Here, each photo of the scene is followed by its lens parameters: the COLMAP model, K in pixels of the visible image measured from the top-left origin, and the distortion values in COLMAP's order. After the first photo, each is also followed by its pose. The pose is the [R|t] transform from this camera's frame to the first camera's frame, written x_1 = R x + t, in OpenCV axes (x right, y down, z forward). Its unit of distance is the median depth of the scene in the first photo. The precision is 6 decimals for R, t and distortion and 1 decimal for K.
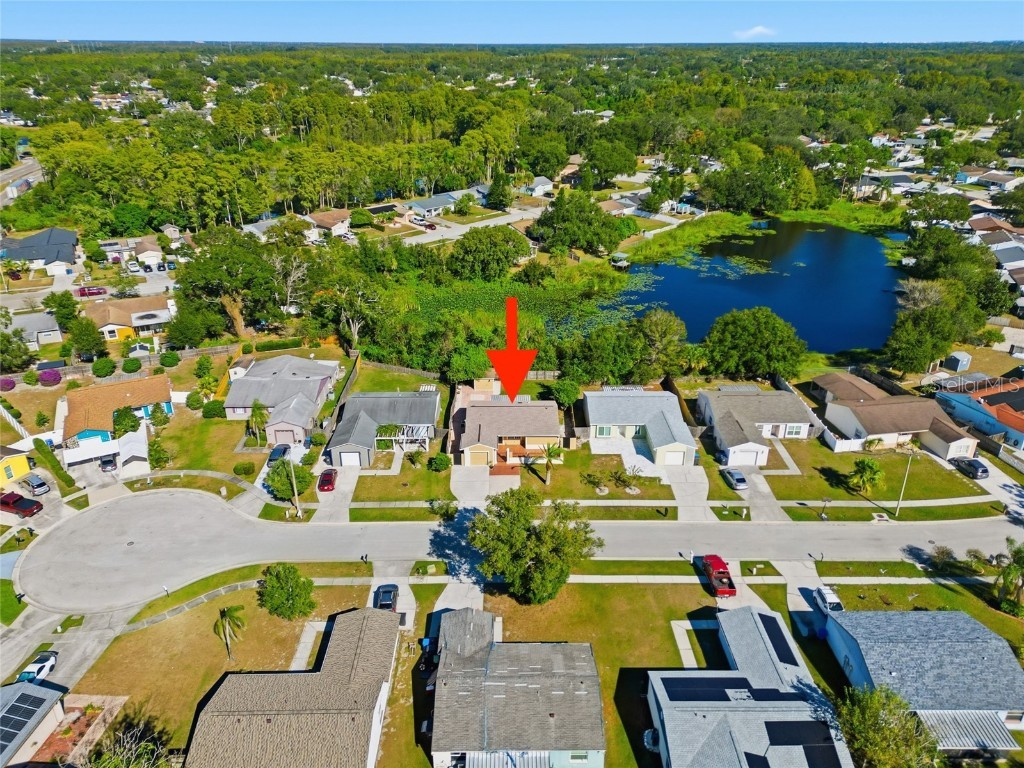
lens RADIAL K [[711.5, 0, 512.0], [0, 711.5, 384.0], [0, 0, 1]] dist [0.104262, -0.116264]
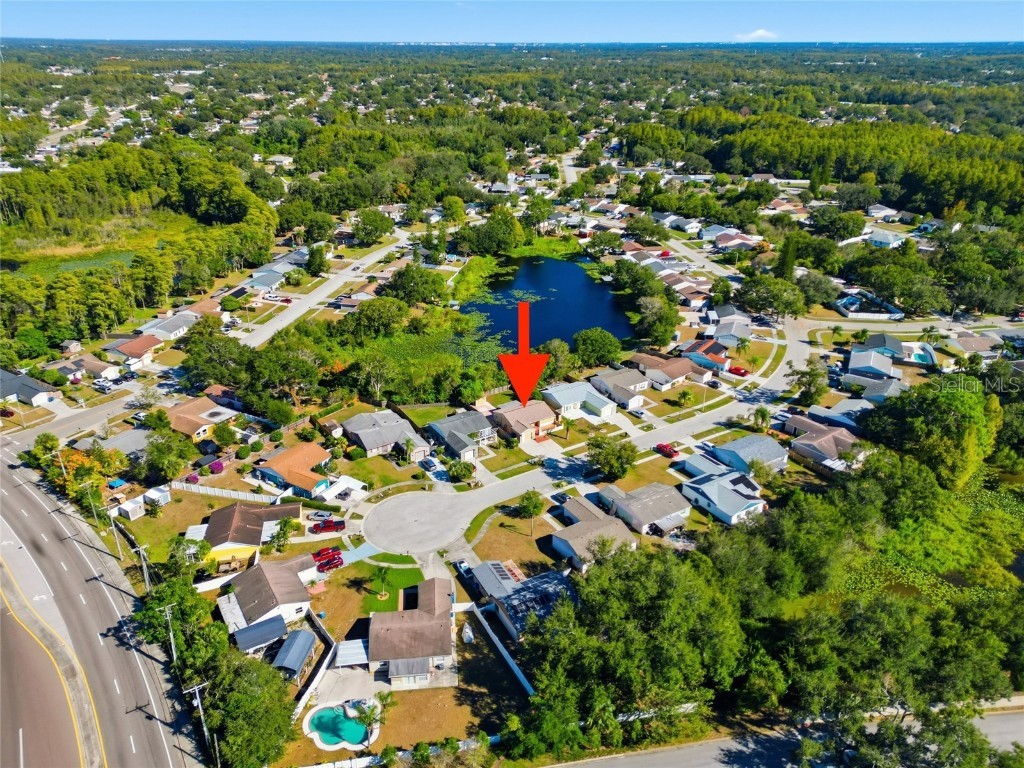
lens RADIAL K [[711.5, 0, 512.0], [0, 711.5, 384.0], [0, 0, 1]] dist [0.104262, -0.116264]
pose [[0.851645, -0.218521, 0.476392, -0.856773], [0.220411, 0.973980, 0.052737, -0.125481], [-0.475521, 0.060089, 0.877650, -0.571279]]
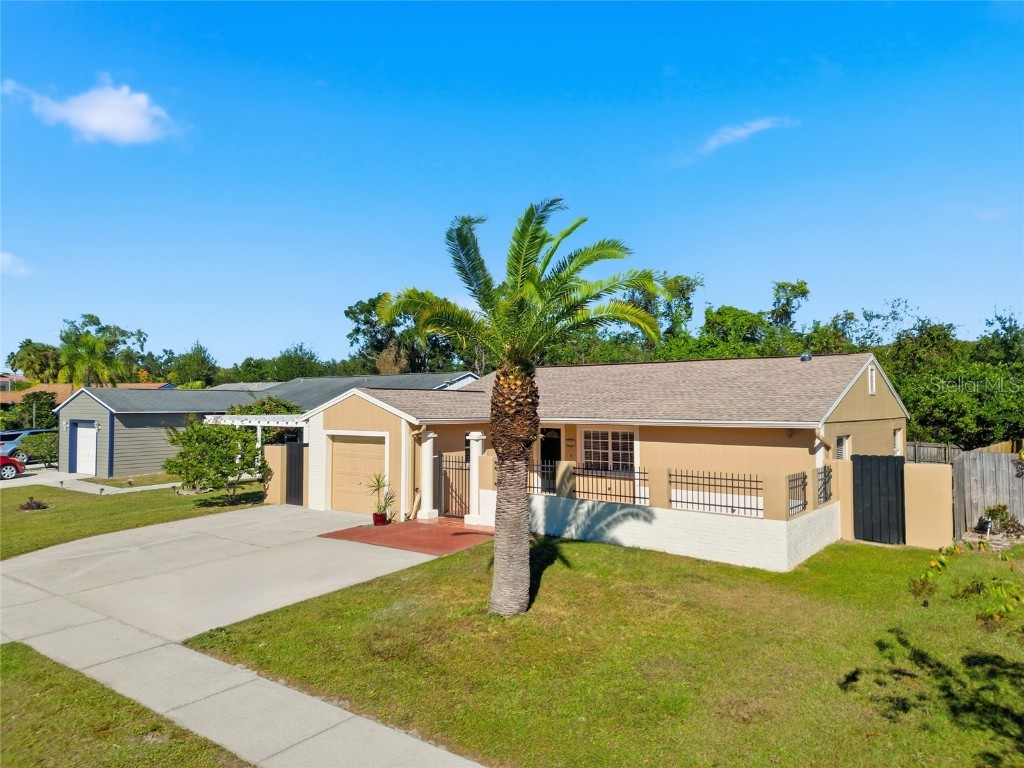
lens RADIAL K [[711.5, 0, 512.0], [0, 711.5, 384.0], [0, 0, 1]] dist [0.104262, -0.116264]
pose [[0.787032, -0.015437, -0.616718, 0.106034], [-0.257288, 0.900381, -0.350879, 0.129471], [0.560698, 0.434828, 0.704657, 0.790548]]
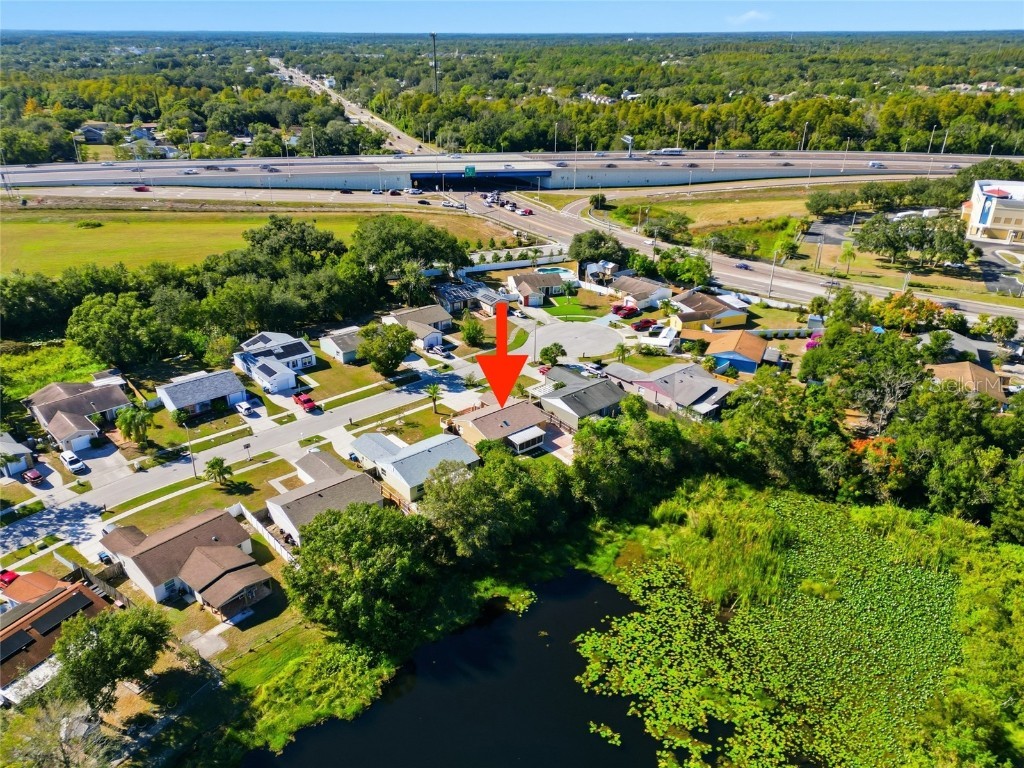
lens RADIAL K [[711.5, 0, 512.0], [0, 711.5, 384.0], [0, 0, 1]] dist [0.104262, -0.116264]
pose [[-0.759222, 0.283240, -0.585967, 0.686412], [-0.254286, 0.699677, 0.667675, -0.809839], [0.599100, 0.655917, -0.459187, 1.550163]]
